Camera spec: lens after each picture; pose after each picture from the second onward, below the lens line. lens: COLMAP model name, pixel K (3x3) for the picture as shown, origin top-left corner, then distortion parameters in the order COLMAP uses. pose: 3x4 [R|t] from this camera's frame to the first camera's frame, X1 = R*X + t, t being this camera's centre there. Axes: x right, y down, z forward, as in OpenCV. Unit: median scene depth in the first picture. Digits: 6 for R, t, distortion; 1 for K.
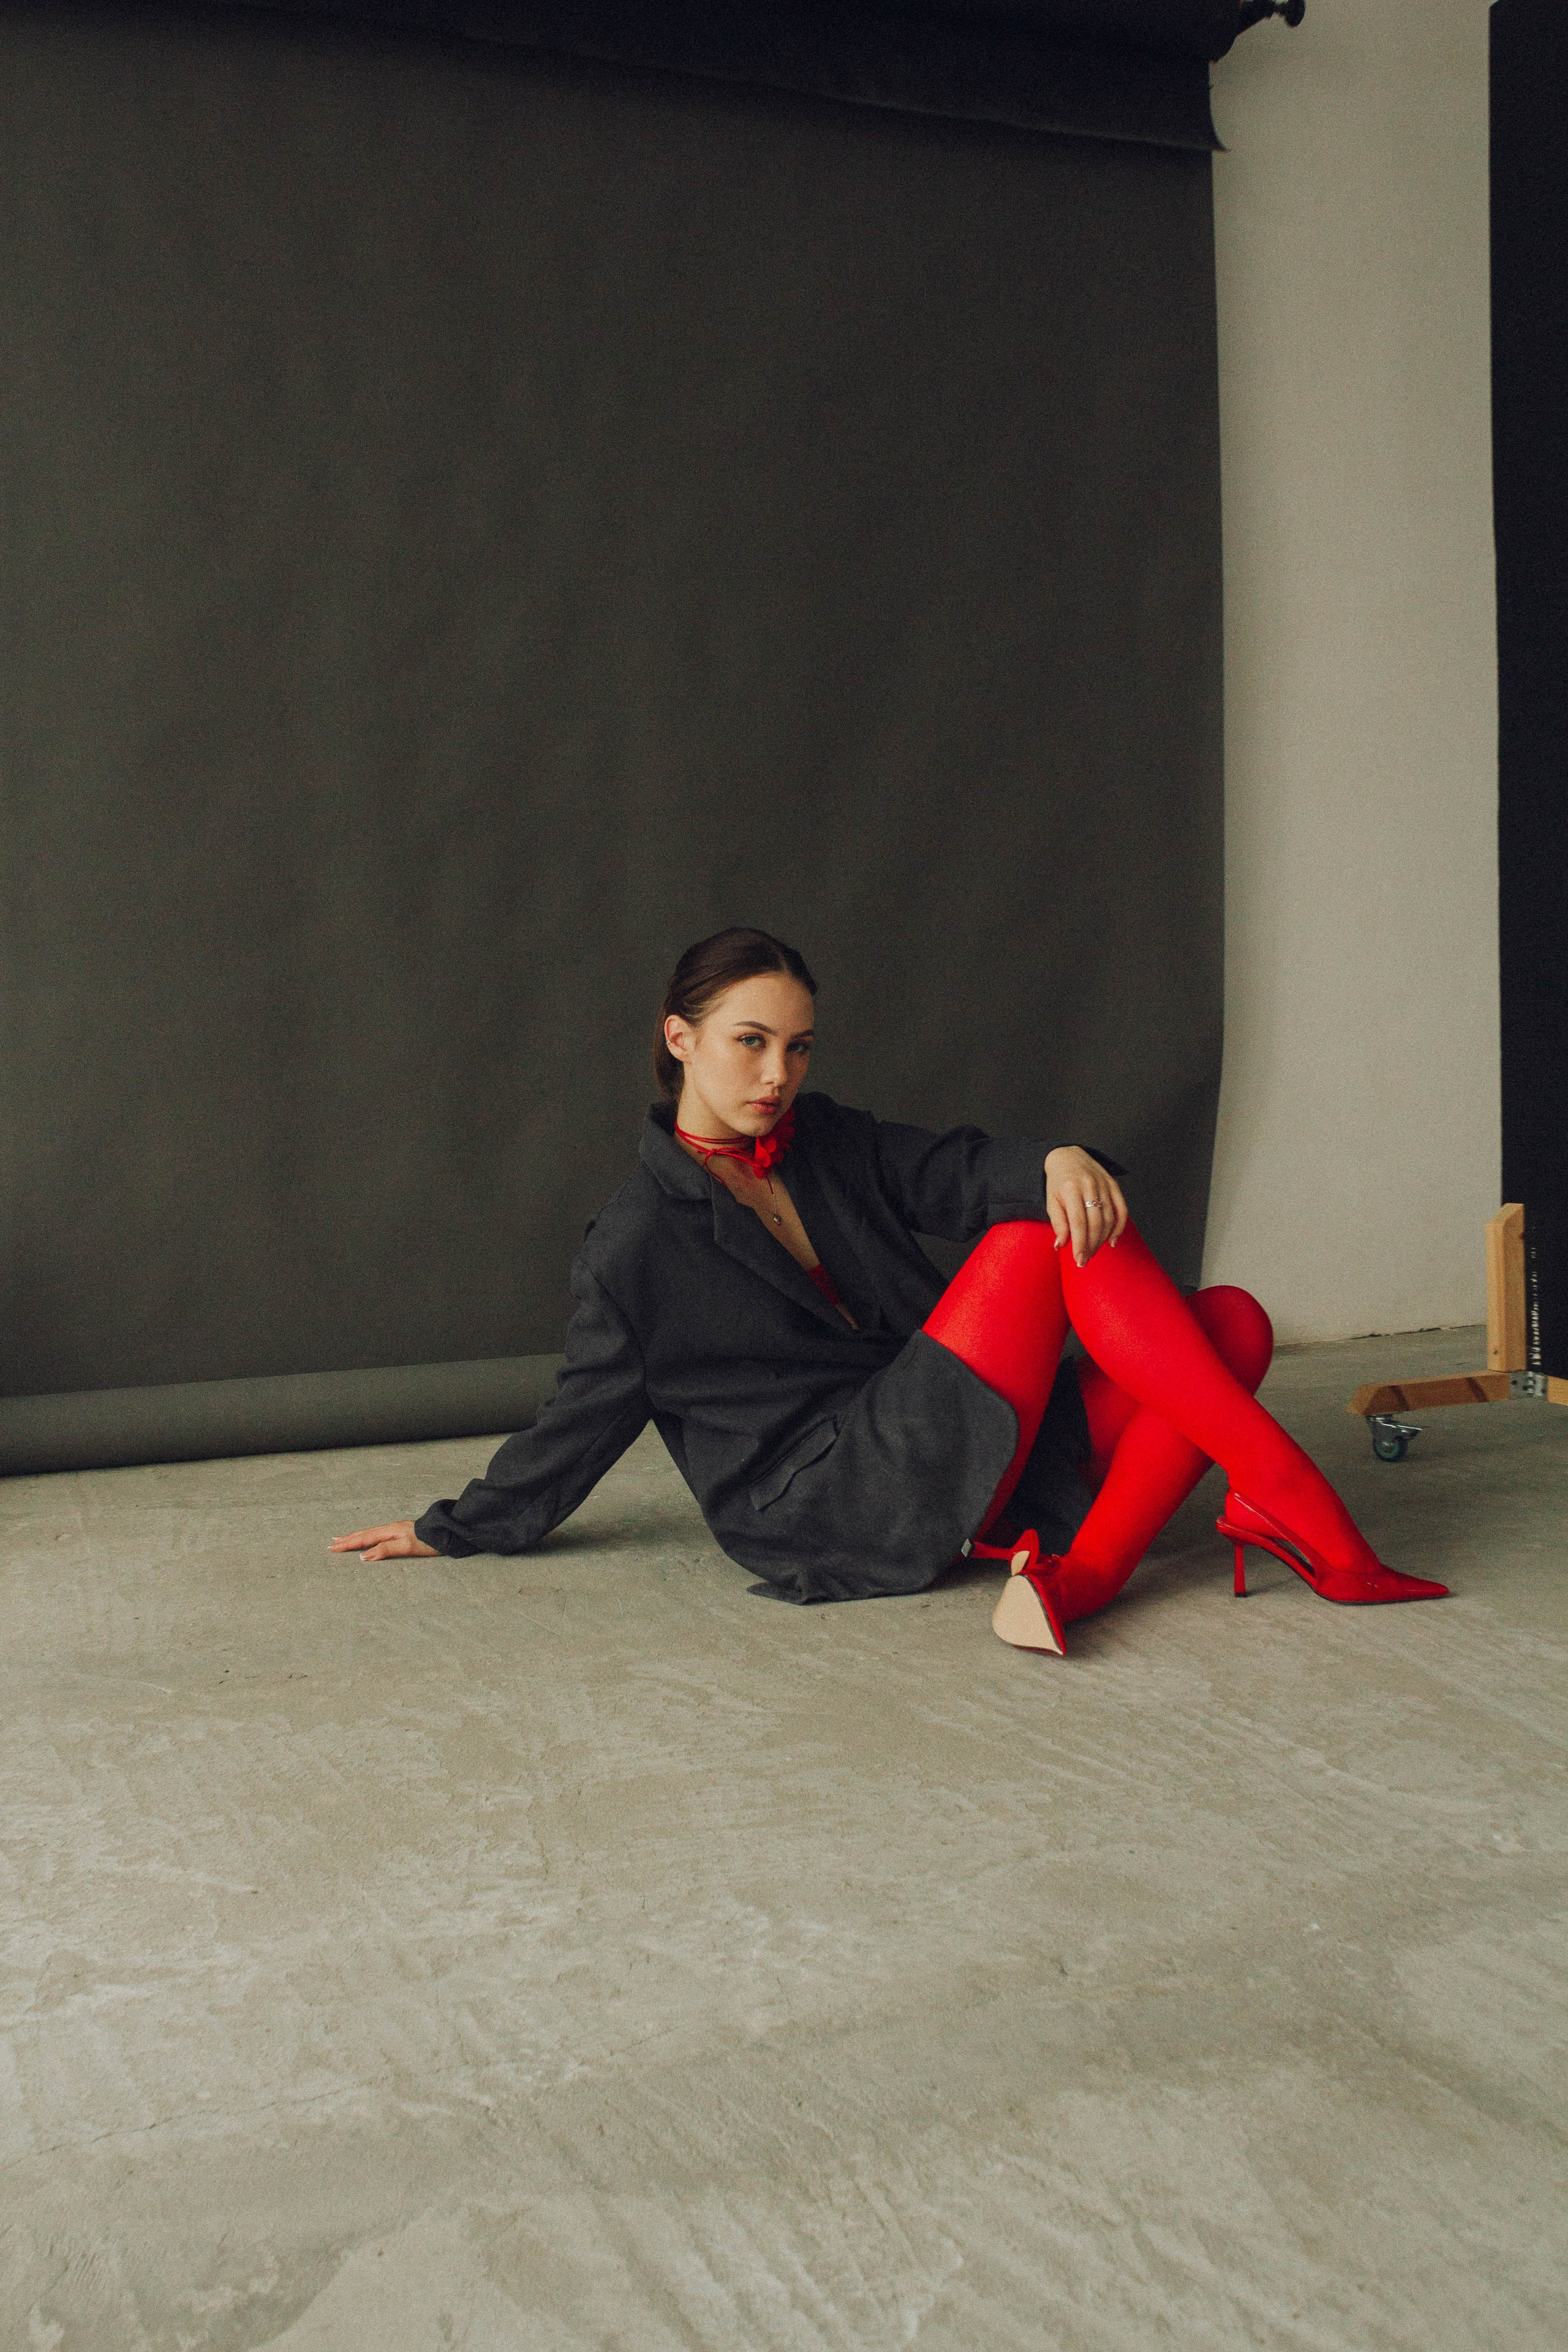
lens RADIAL K [[2284.0, 0, 674.3], [0, 2284.0, 1209.1], [0, 0, 1]] dist [-0.141399, 0.138932]
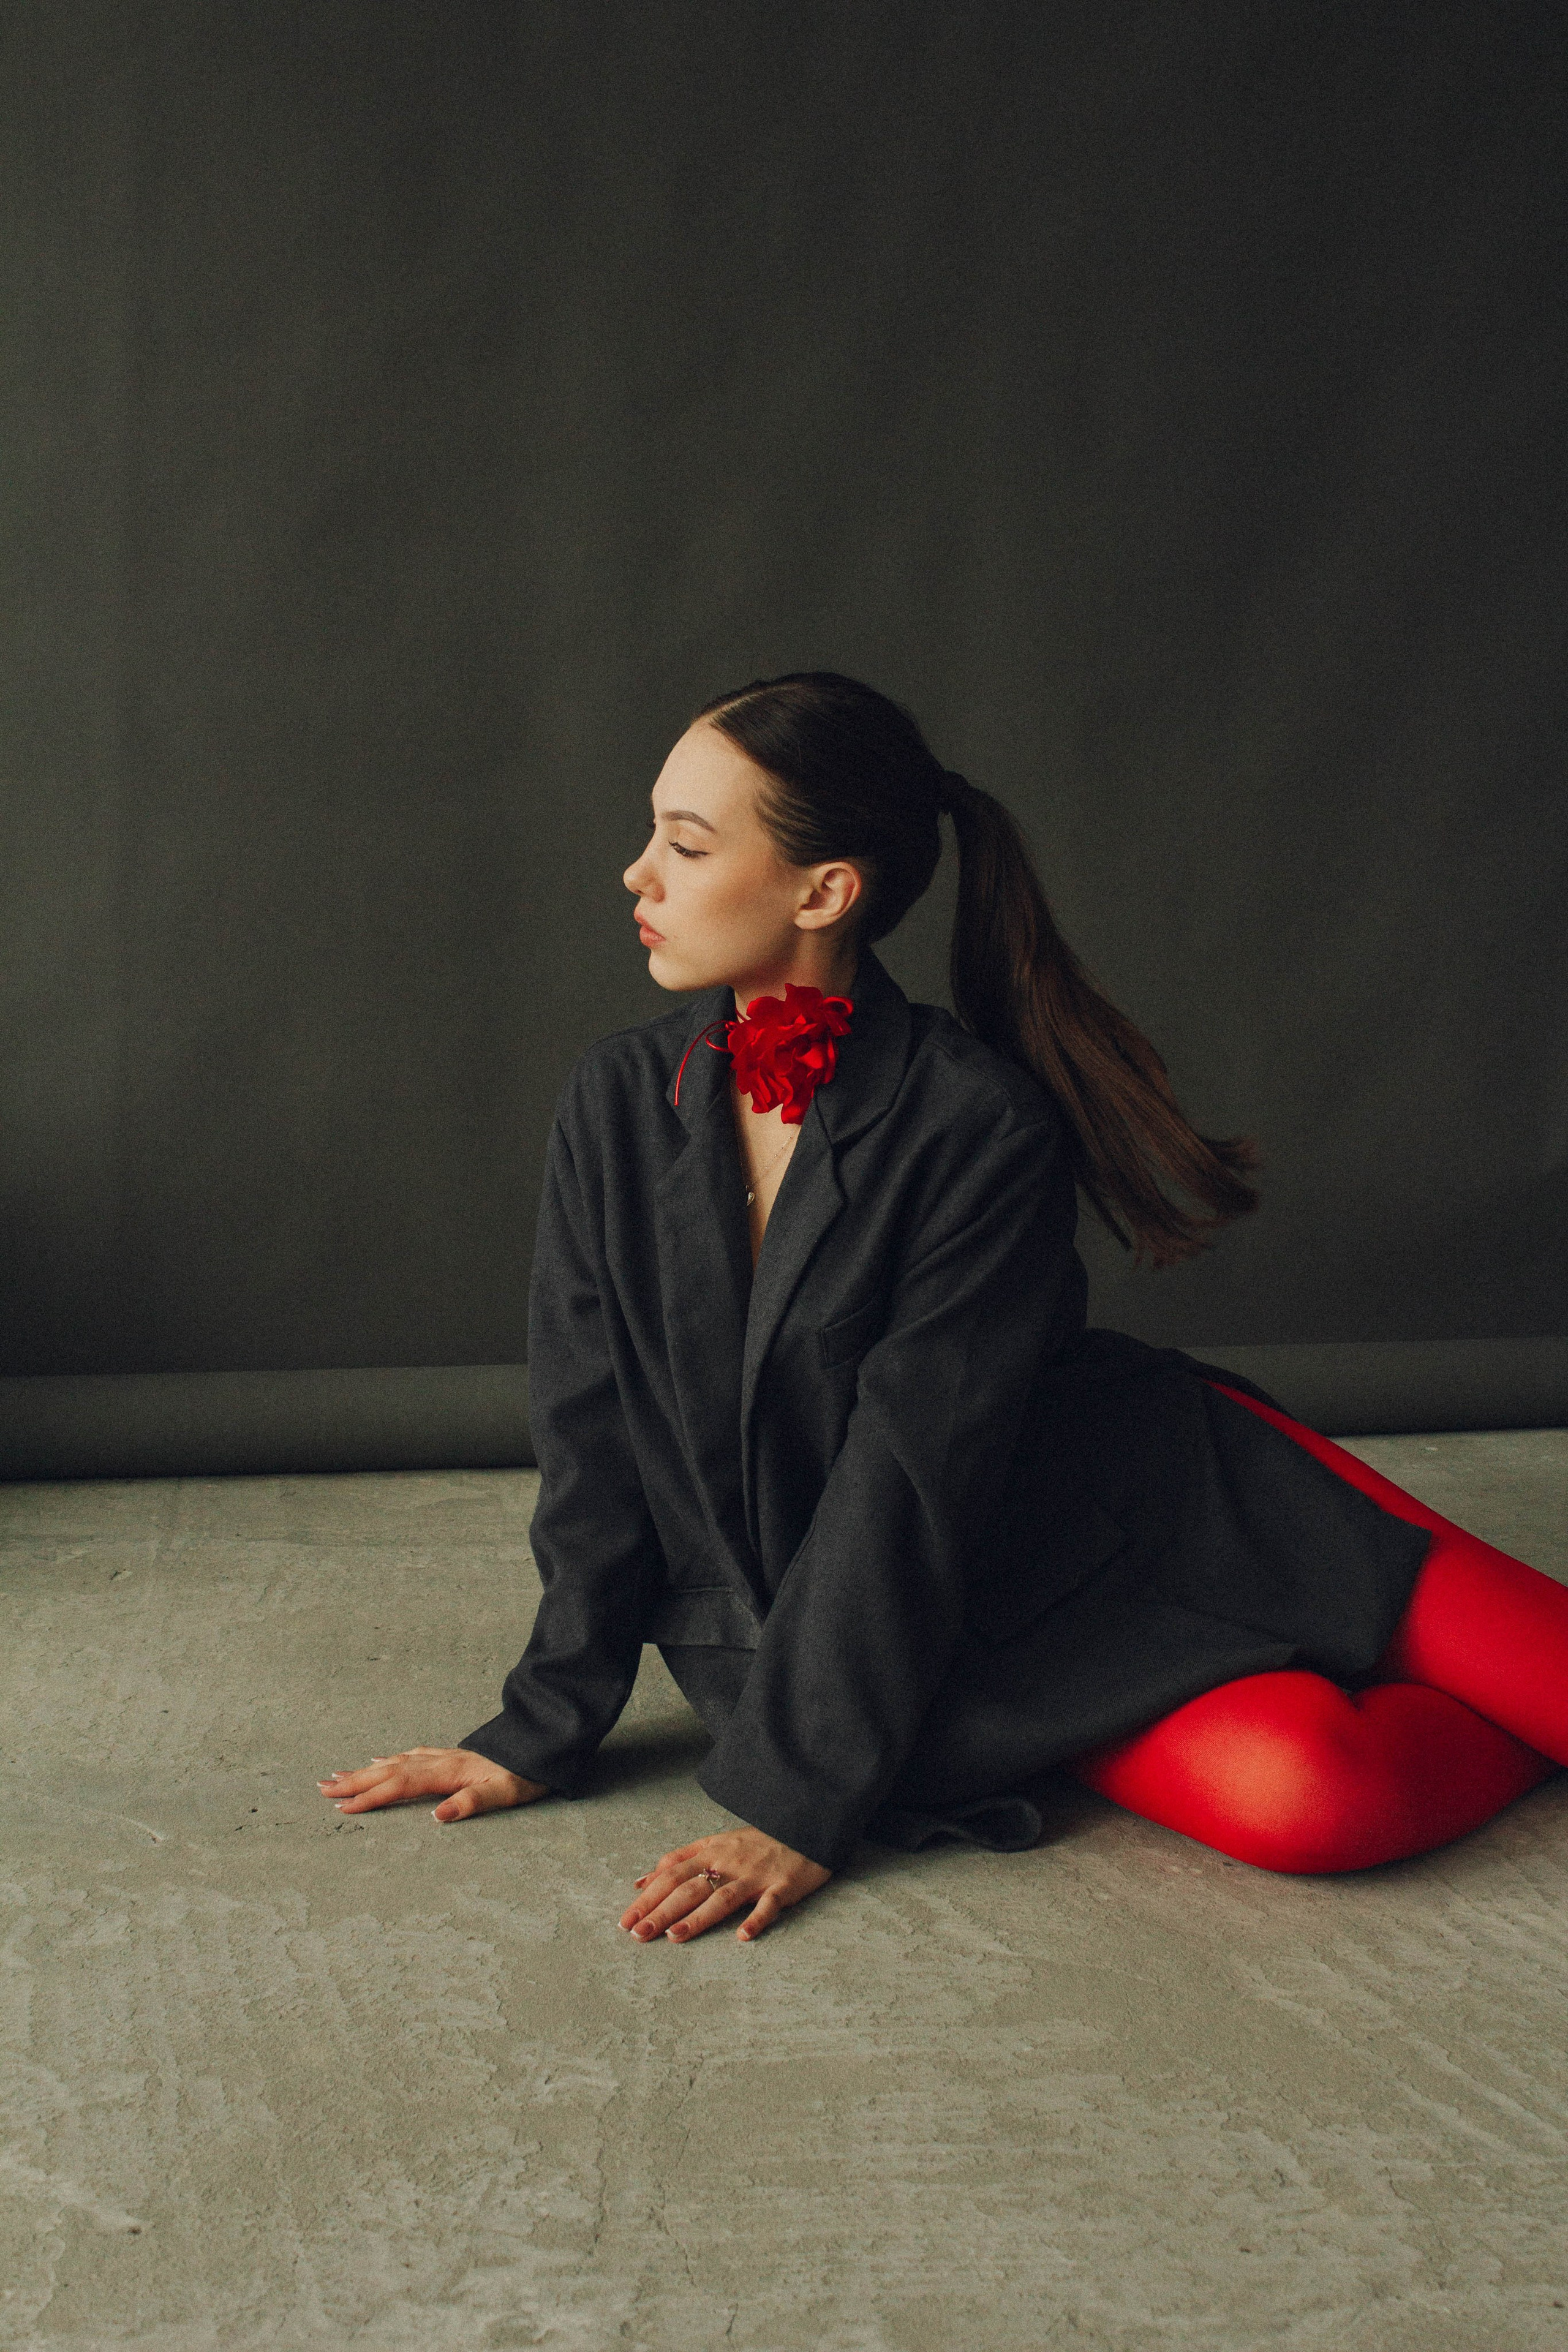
lens RADIAL K [[2654.3, 0, 784.0], [0, 2654.3, 1176.0], [0, 0, 1]] dist [-0.099990, 0.113414]
pose [[0.991323, 0.051902, -0.120769, 0.065352], [-0.050678, 0.998628, 0.013182, -0.011570], [0.121287, -0.006947, 0.992593, 0.281552]]
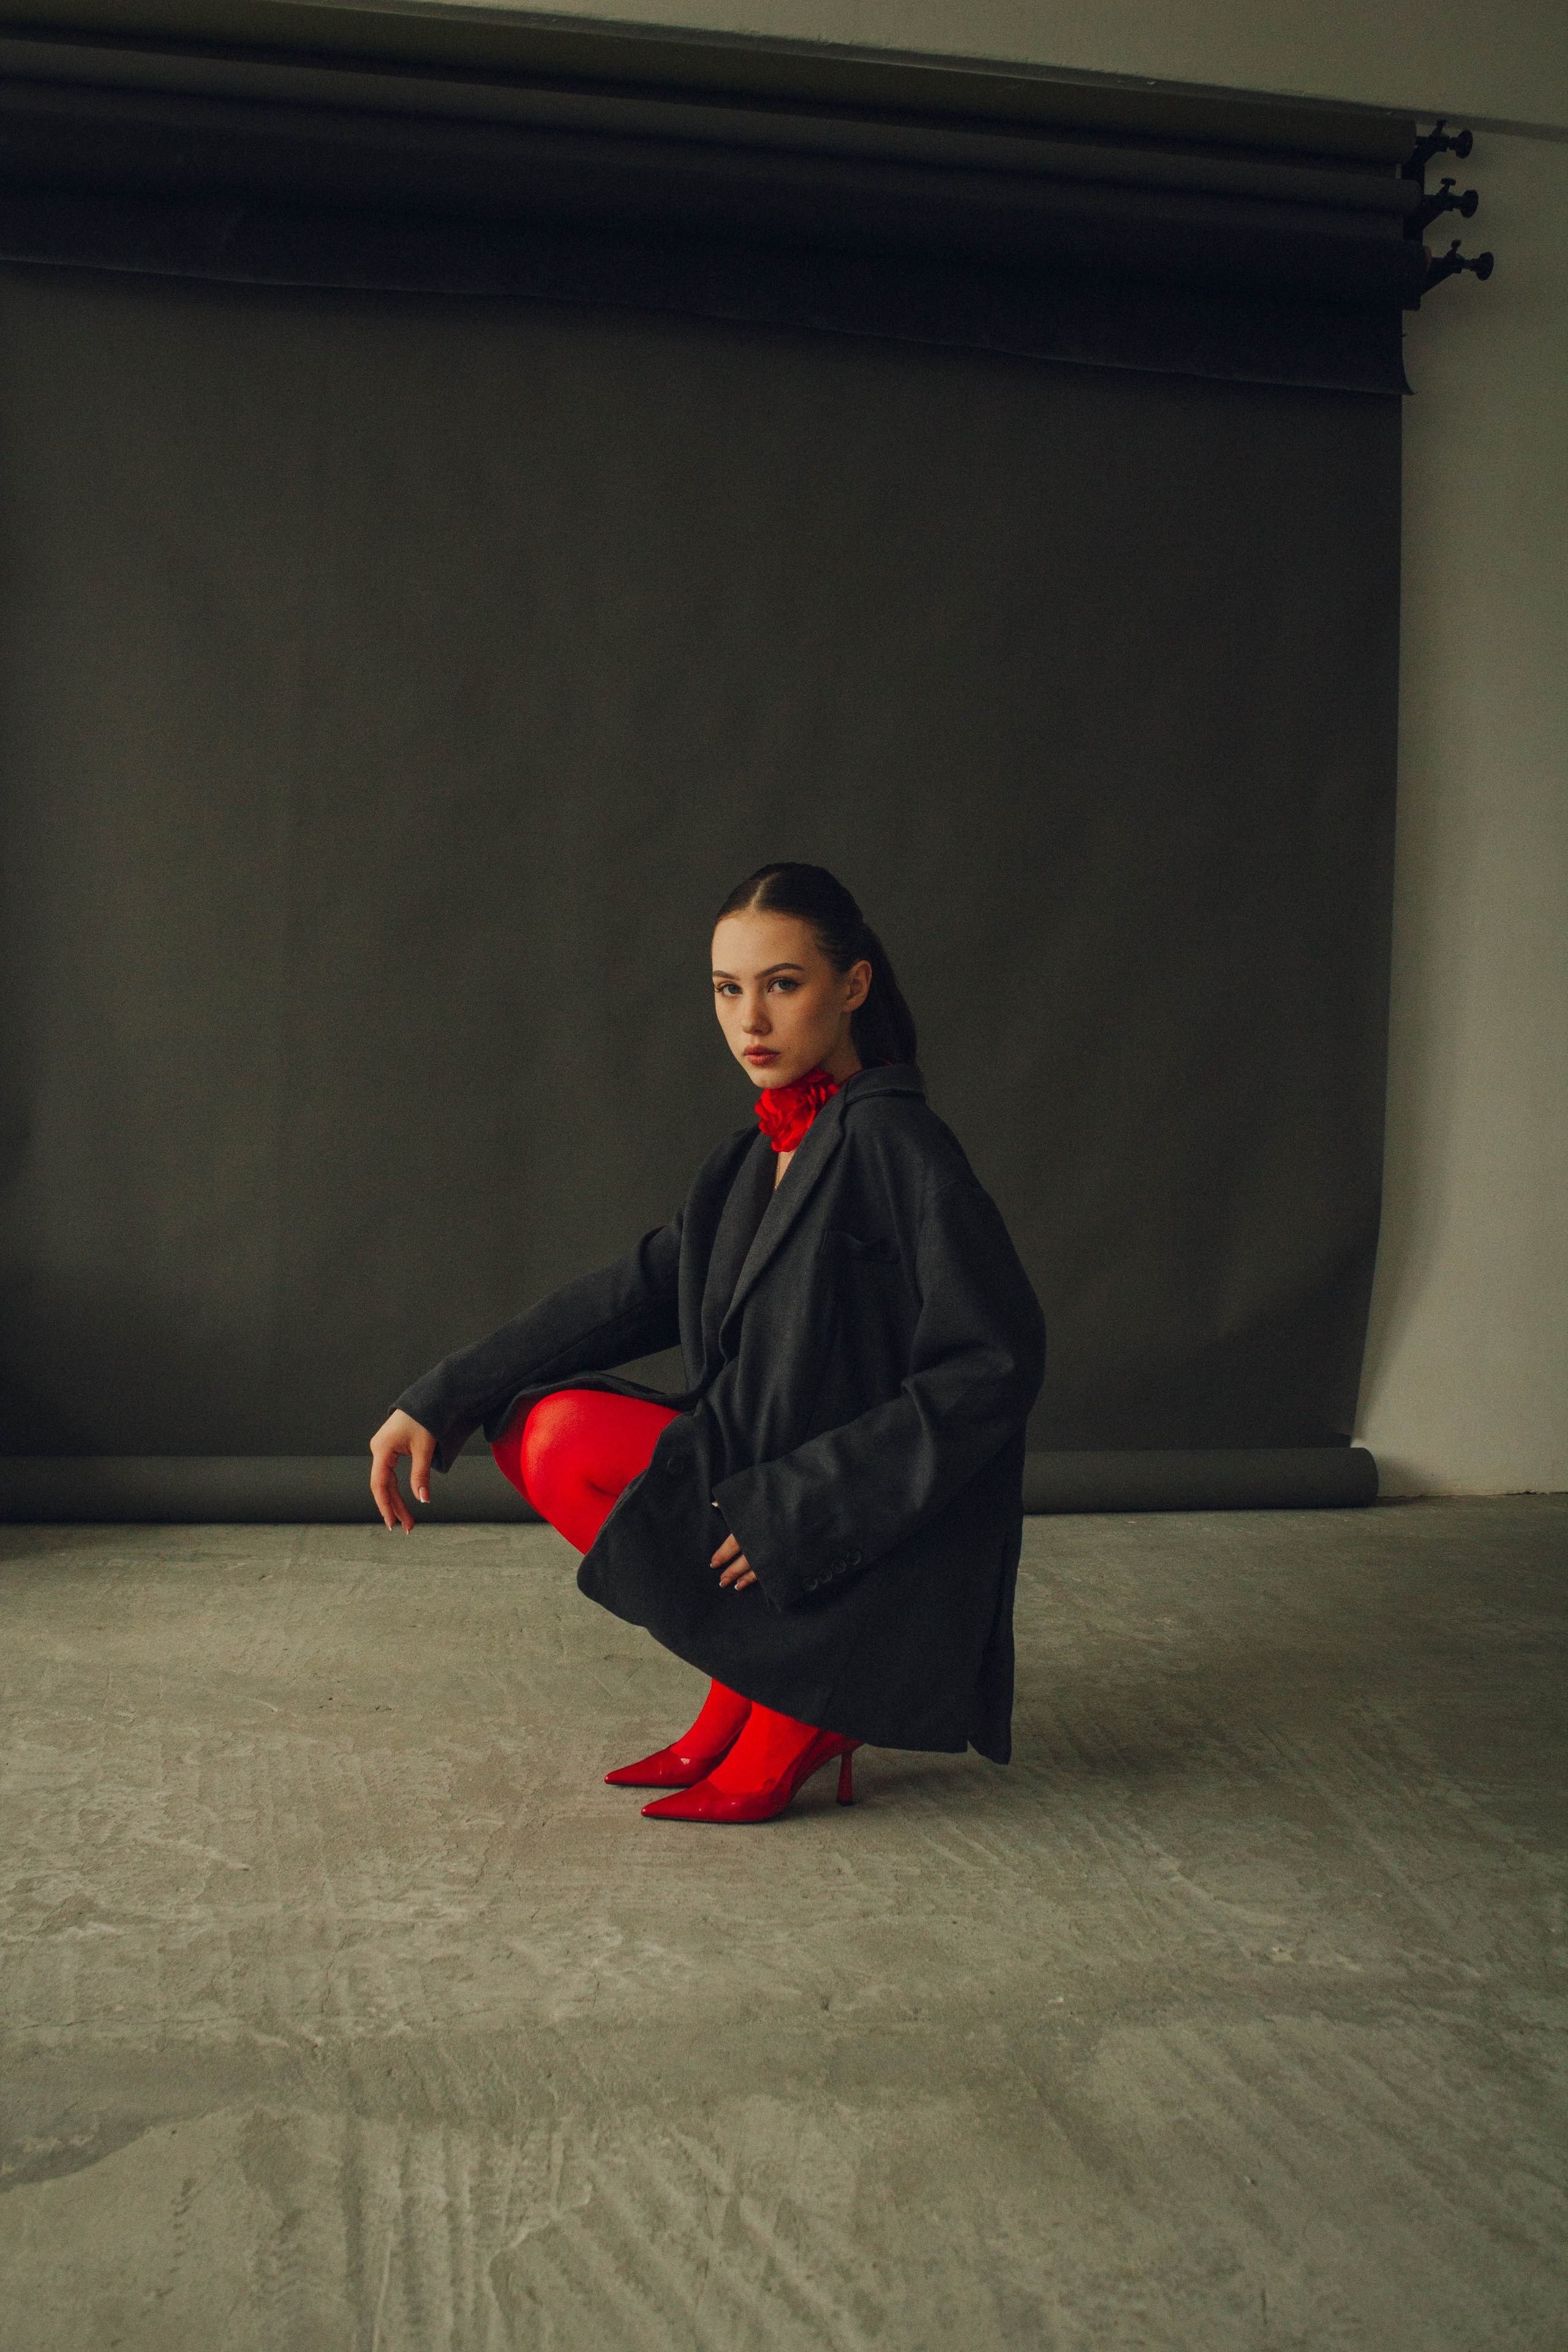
lens RADIAL K [[2185.5, 0, 696.1], [0, 2185.5, 1177.5], [0, 0, 1]] dist [-0.143684, 0.133415]
pose [[0.979864, 0.053445, -0.192378, 0.257149], [-0.064376, 0.996621, -0.051021, -0.033969], [0.189002, 0.062378, 0.979994, -0.141486]]
